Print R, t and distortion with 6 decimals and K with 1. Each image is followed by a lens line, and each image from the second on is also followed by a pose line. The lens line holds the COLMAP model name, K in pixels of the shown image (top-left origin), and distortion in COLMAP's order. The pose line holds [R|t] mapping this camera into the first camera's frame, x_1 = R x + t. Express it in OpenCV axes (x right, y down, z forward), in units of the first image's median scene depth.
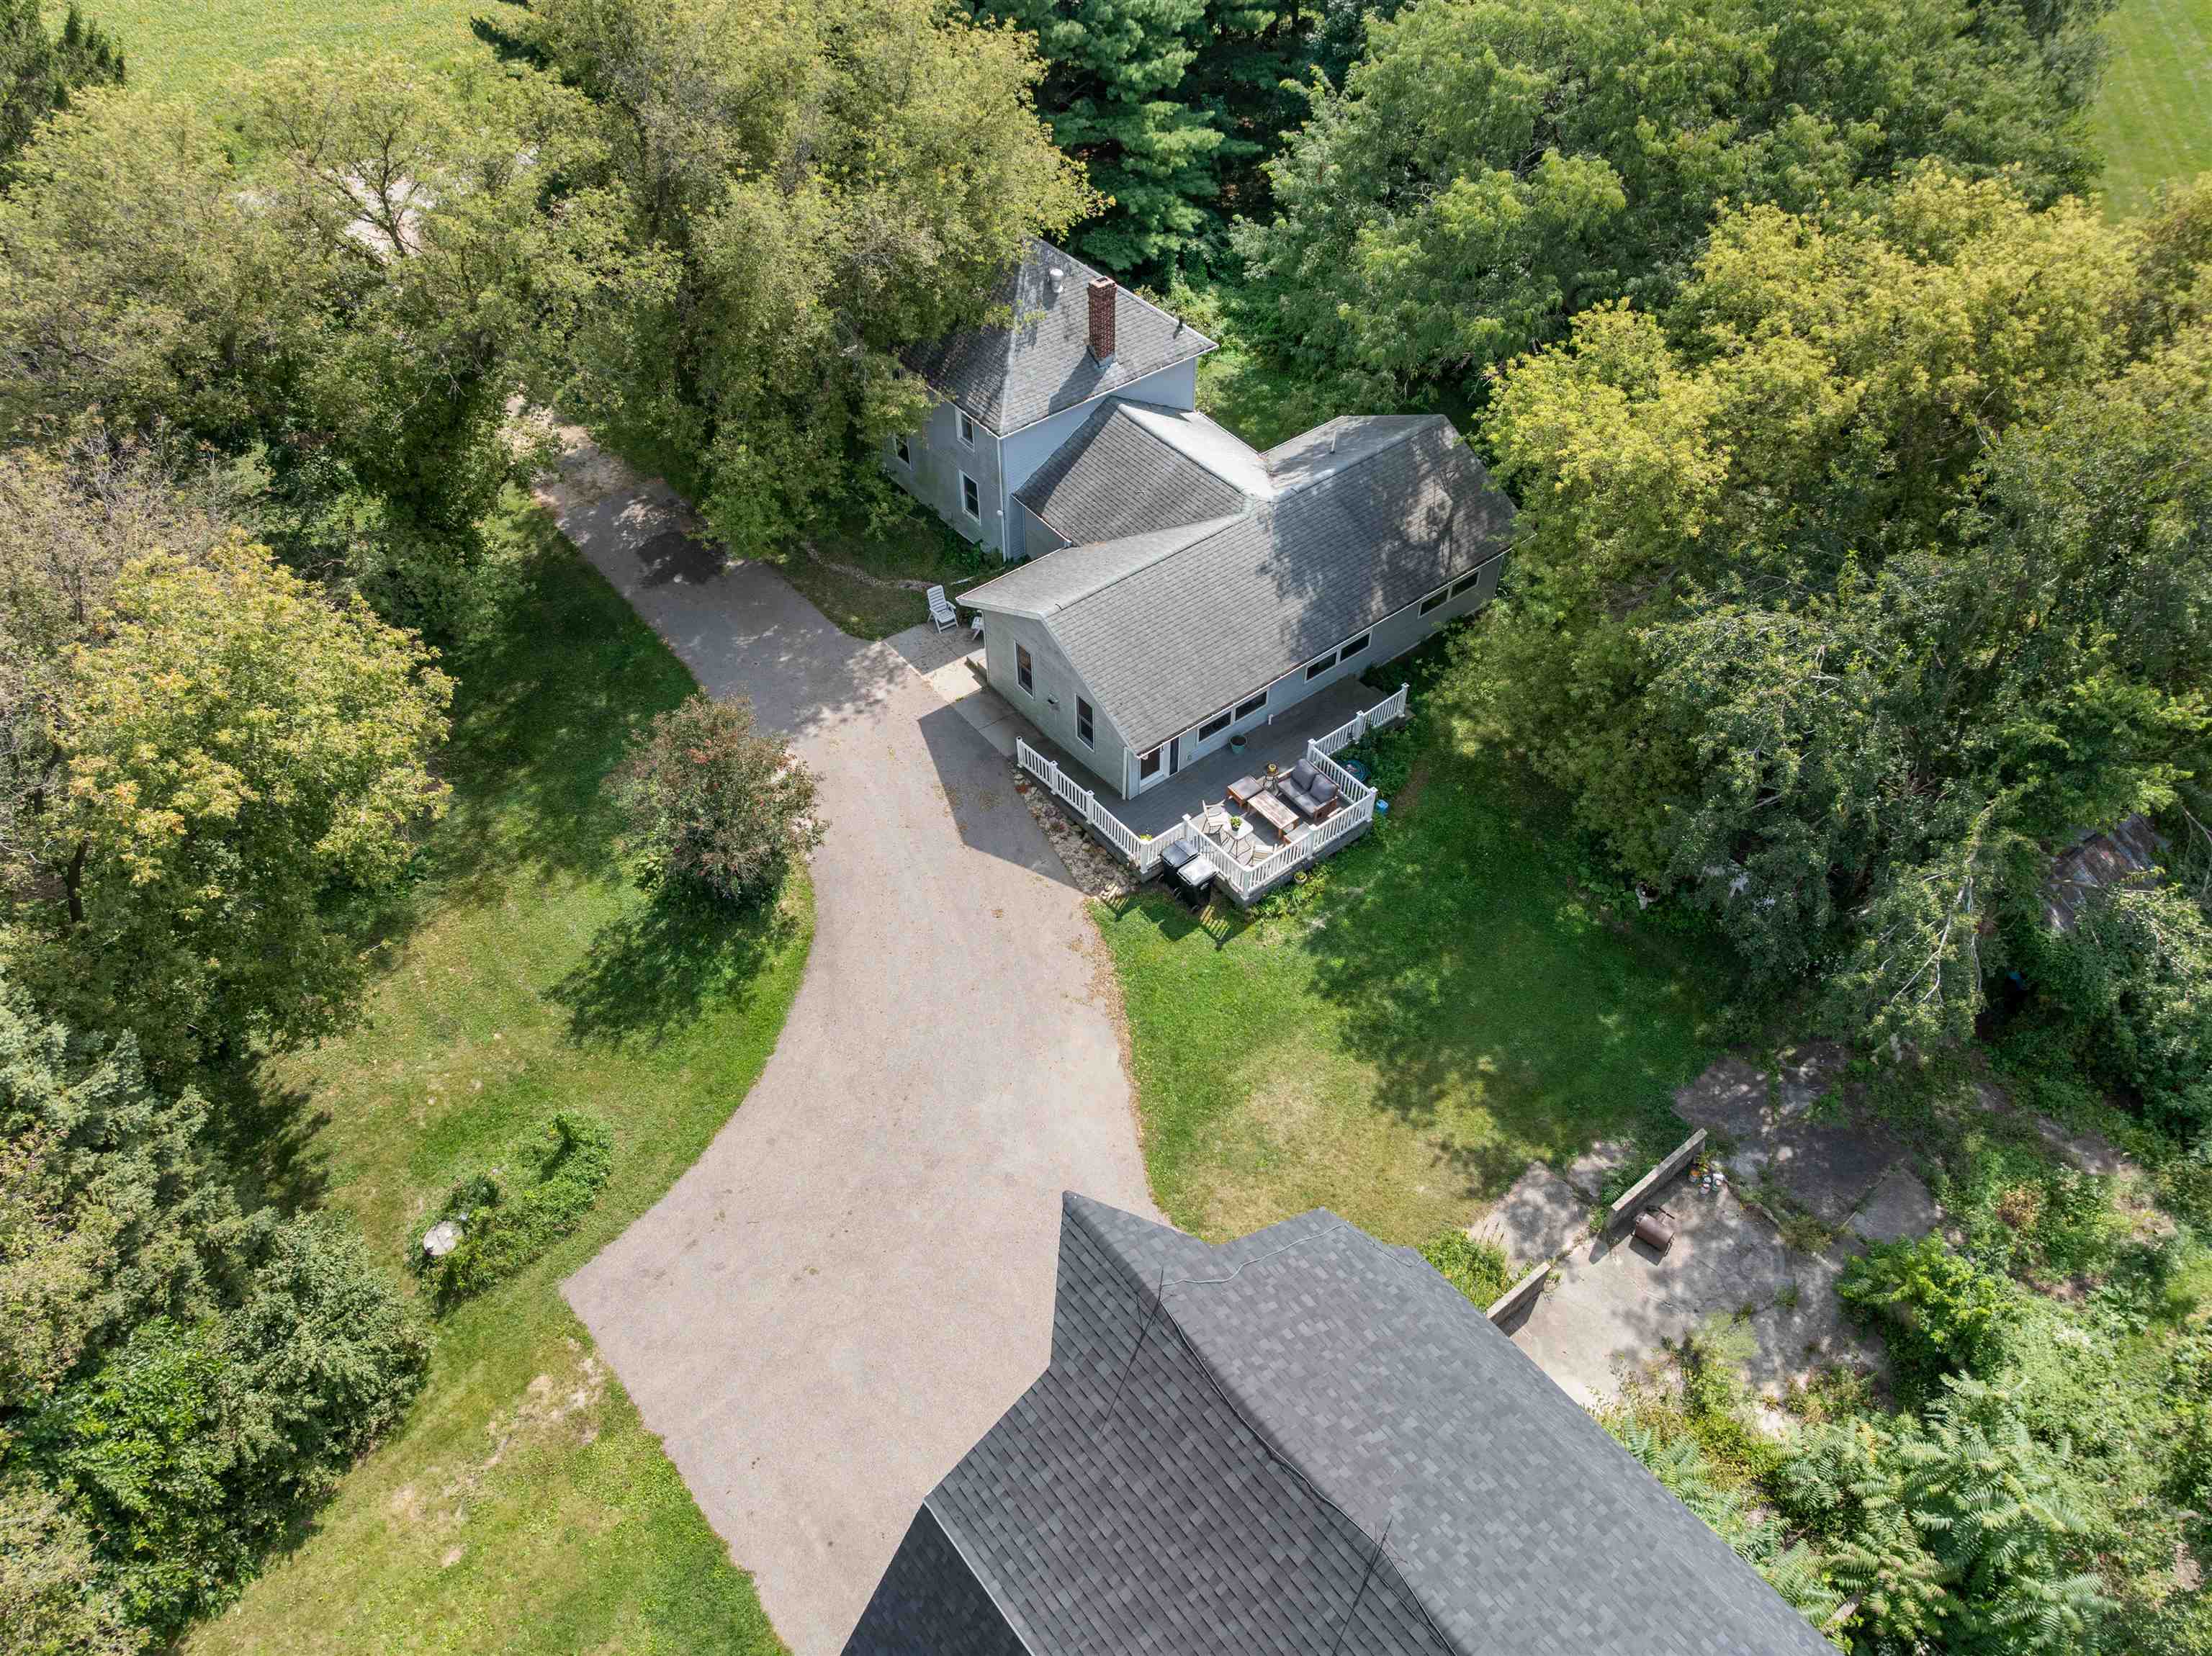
lens RADIAL K [[1549.8, 0, 1117.3], [0, 1549.8, 826.4], [0, 0, 1]] dist [-0.038555, -0.002487]
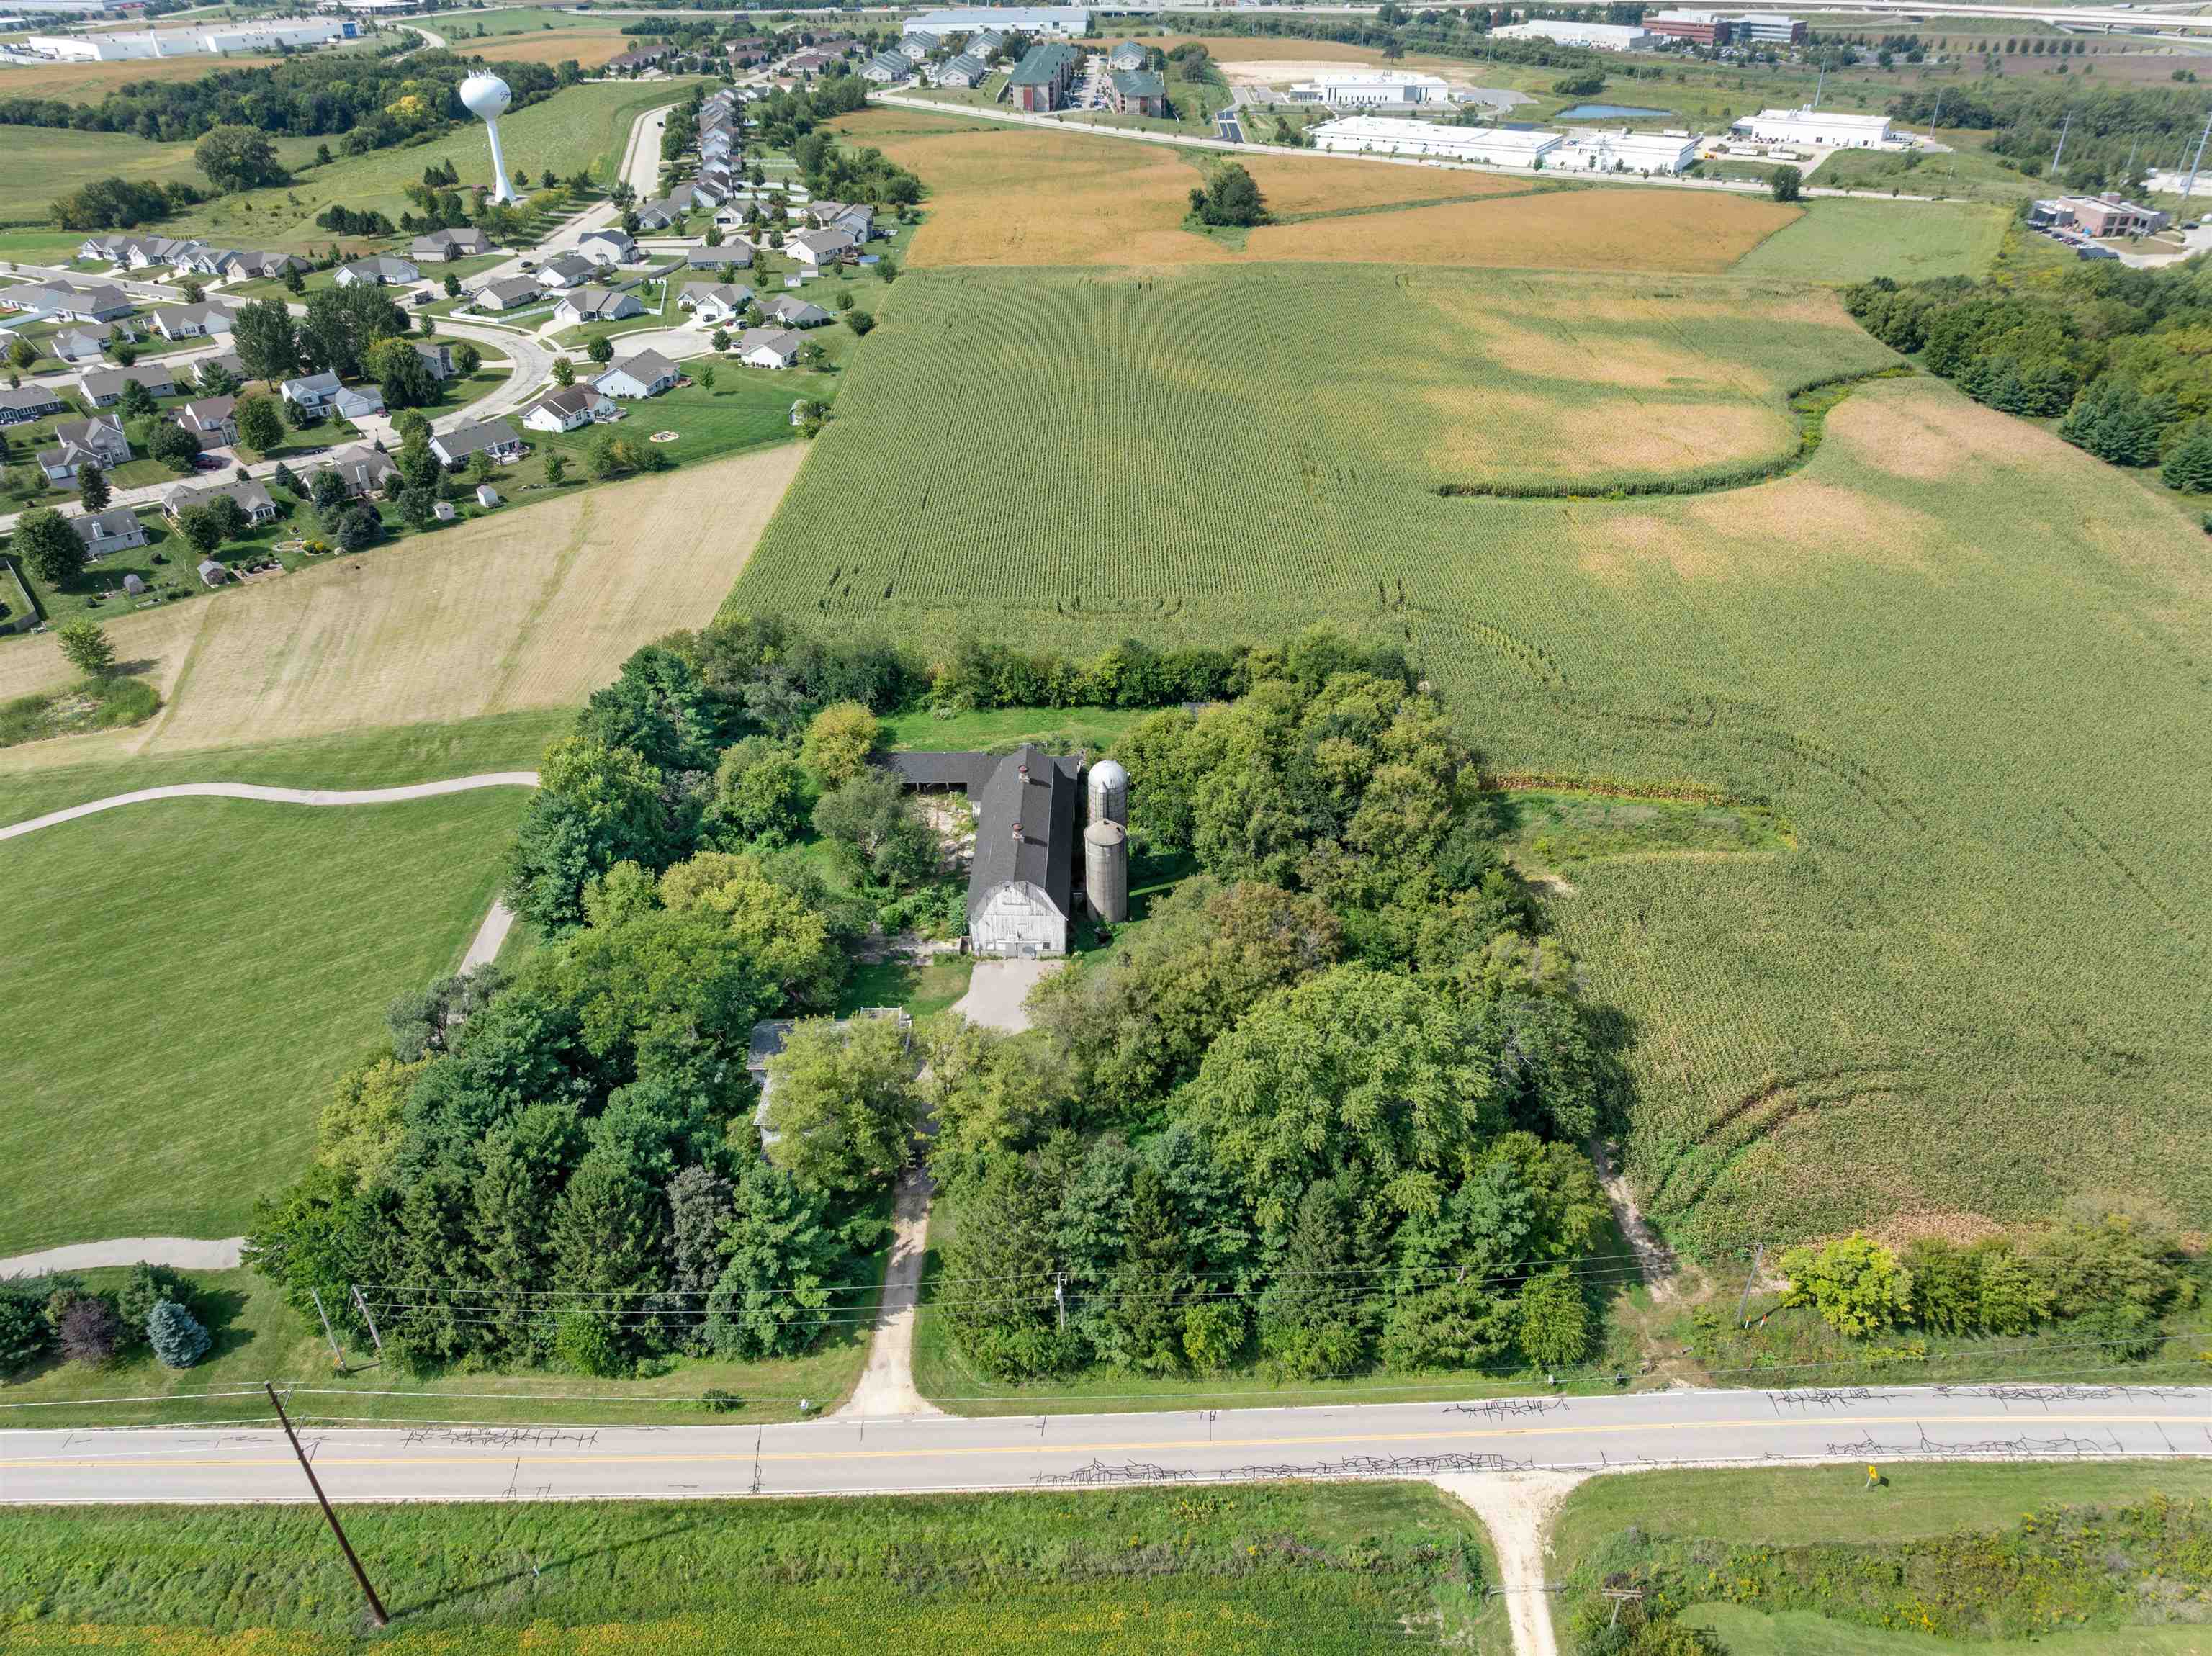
lens RADIAL K [[1548.9, 0, 1114.7], [0, 1548.9, 819.5], [0, 0, 1]] dist [-0.023749, -0.024033]
pose [[-0.773629, -0.323591, 0.544781, -2.522603], [0.469815, 0.283970, 0.835844, -3.396138], [-0.425173, 0.902580, -0.067660, 0.506611]]
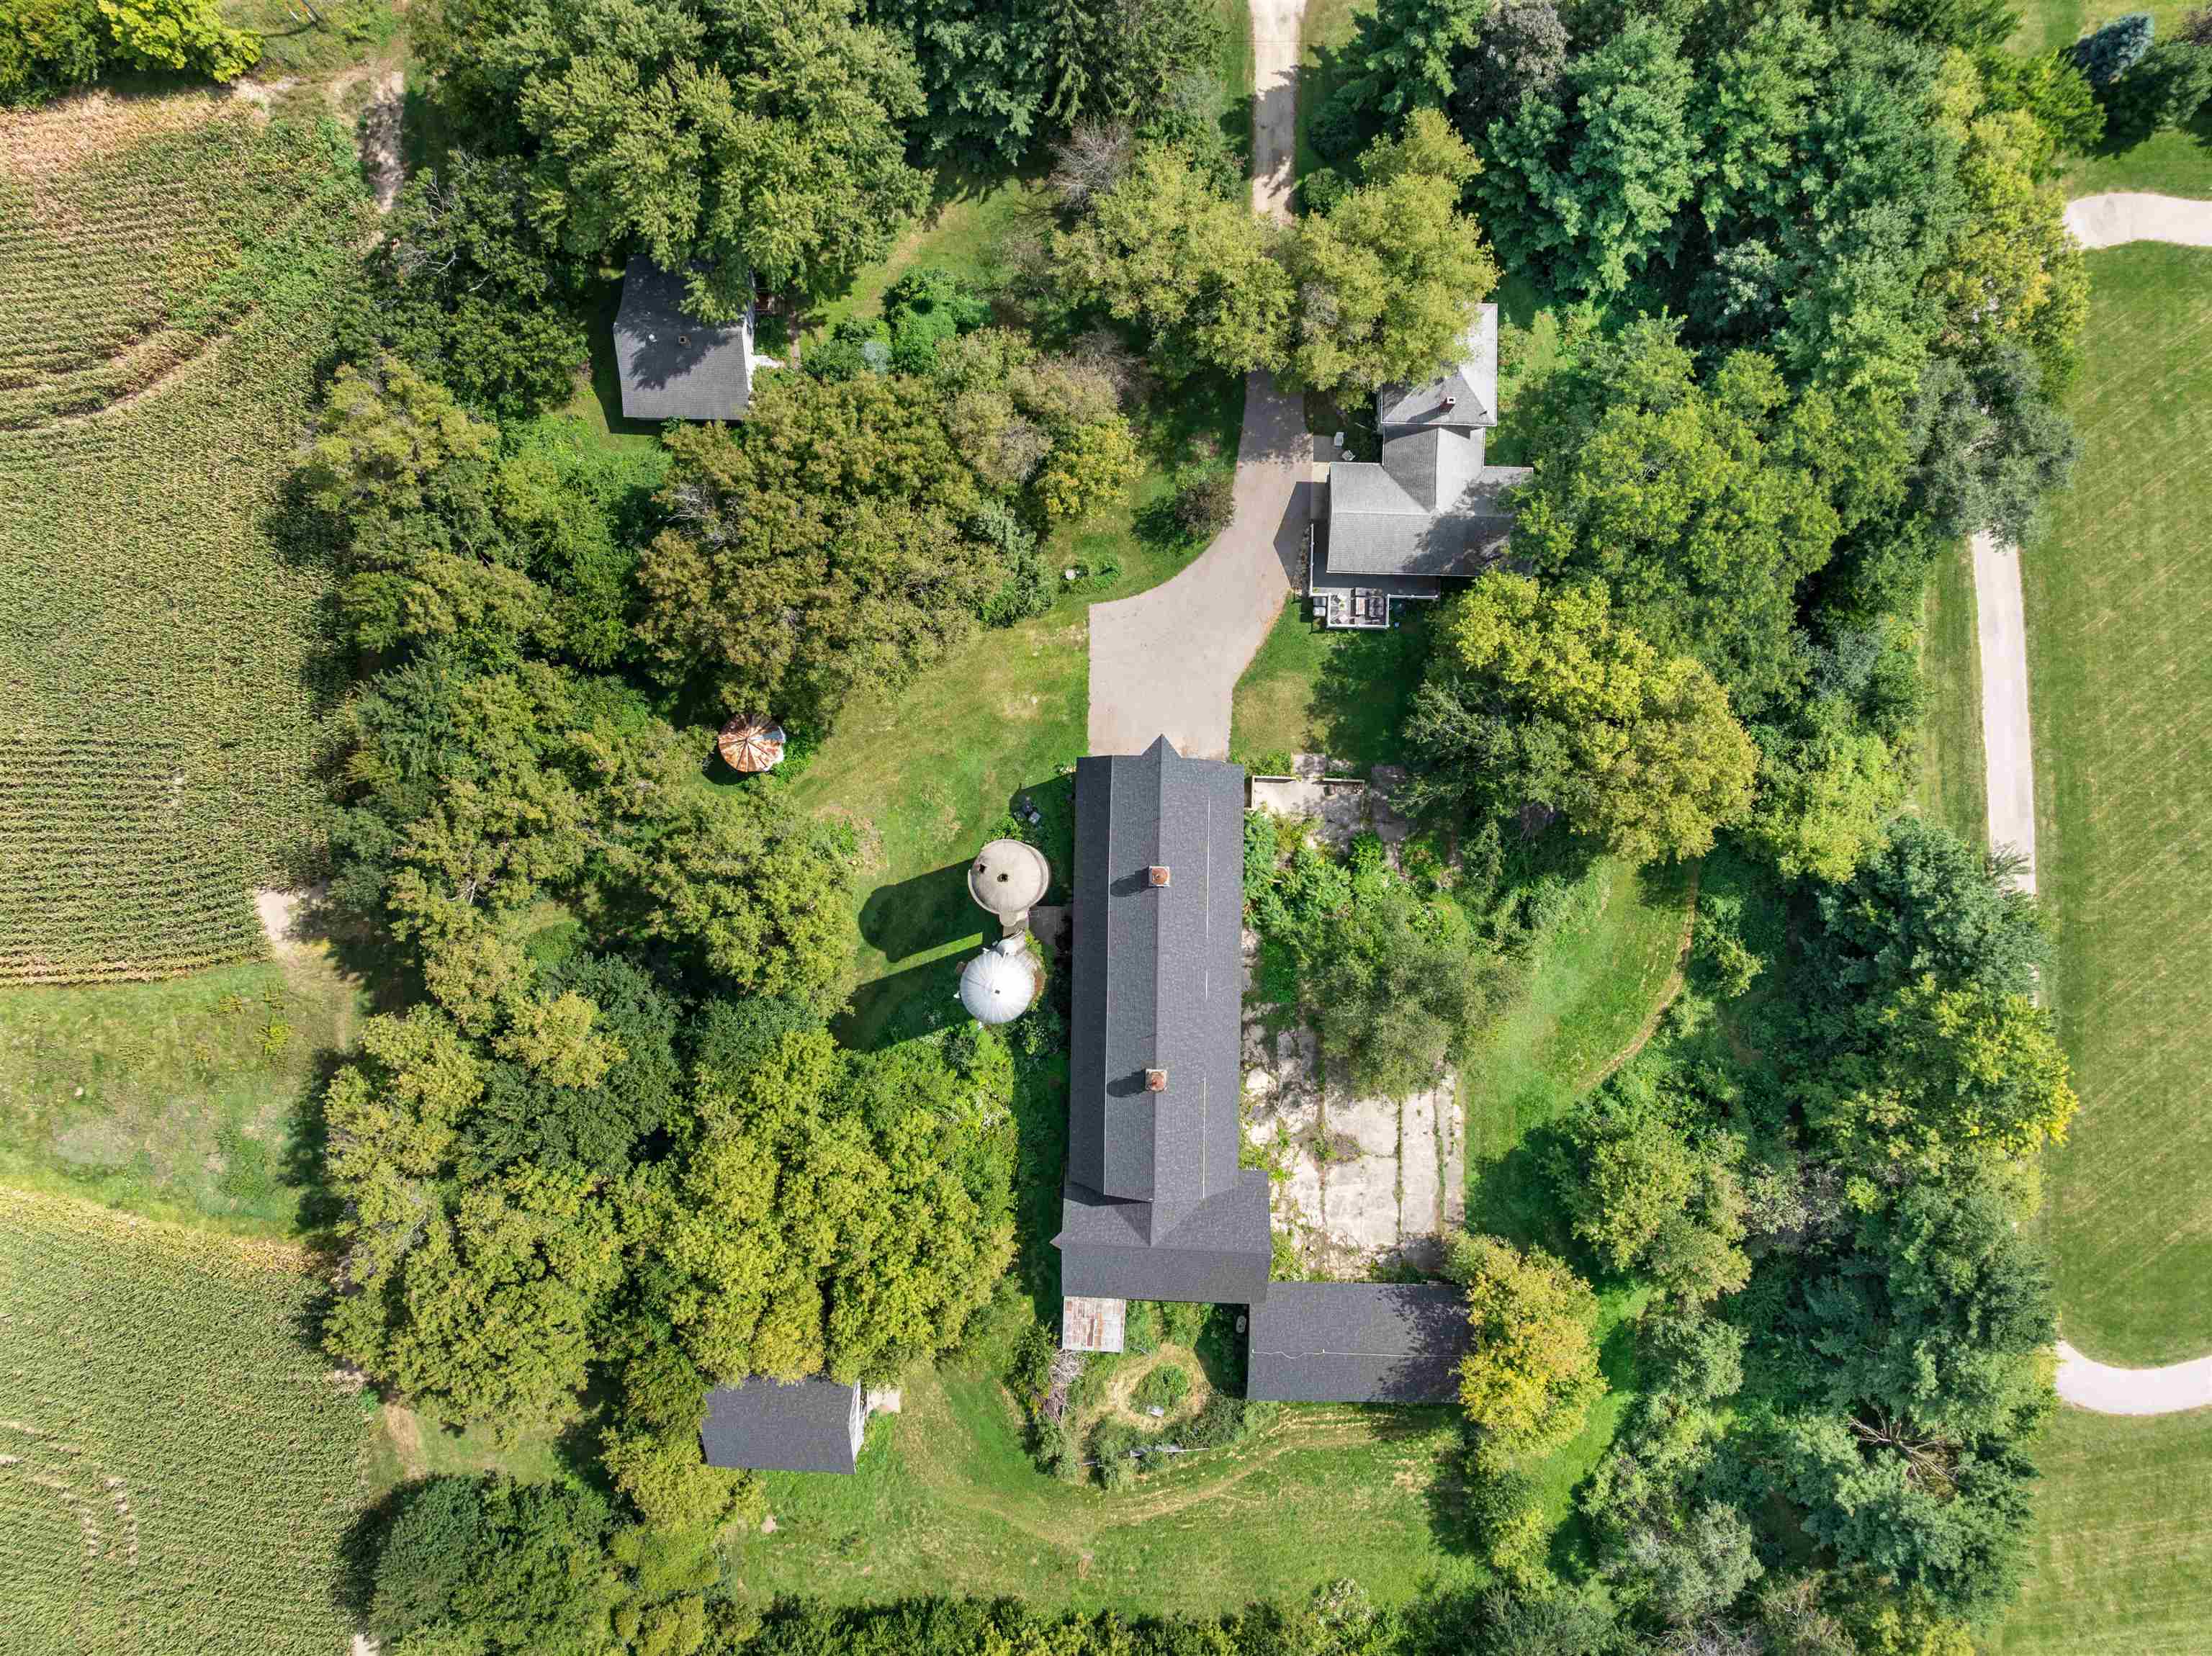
lens RADIAL K [[1589.3, 0, 1125.8], [0, 1589.3, 827.0], [0, 0, 1]] dist [-0.037010, 0.007067]
pose [[0.762725, 0.646166, -0.026828, 0.113052], [-0.460561, 0.571826, 0.678895, -1.569338], [0.454020, -0.505454, 0.733745, -1.564015]]
